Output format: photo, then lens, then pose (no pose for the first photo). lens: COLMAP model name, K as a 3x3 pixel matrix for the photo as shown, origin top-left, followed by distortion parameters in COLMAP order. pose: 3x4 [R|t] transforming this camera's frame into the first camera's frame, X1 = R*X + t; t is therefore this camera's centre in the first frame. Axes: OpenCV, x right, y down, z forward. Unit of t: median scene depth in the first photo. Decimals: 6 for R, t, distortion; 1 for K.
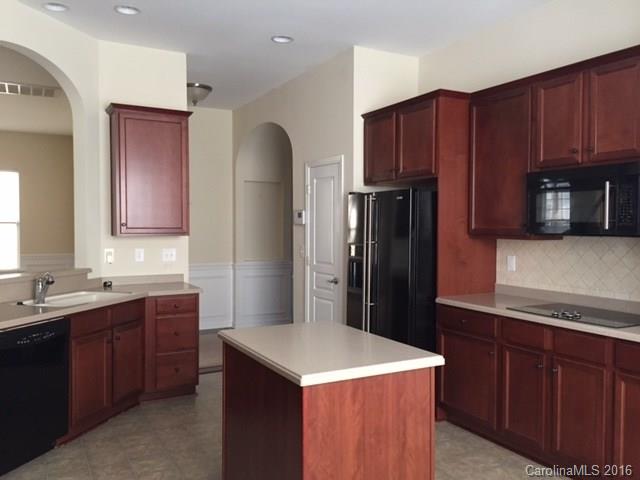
lens RADIAL K [[545.5, 0, 320.0], [0, 545.5, 240.0], [0, 0, 1]] dist [0.084344, -0.099862]
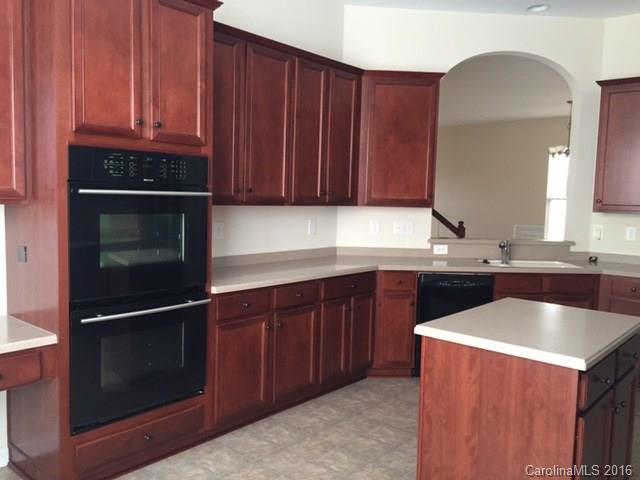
lens RADIAL K [[545.5, 0, 320.0], [0, 545.5, 240.0], [0, 0, 1]] dist [0.084344, -0.099862]
pose [[0.348143, 0.085559, -0.933529, 0.860939], [-0.052401, 0.996045, 0.071747, -0.005961], [0.935976, 0.023940, 0.351249, 0.345919]]
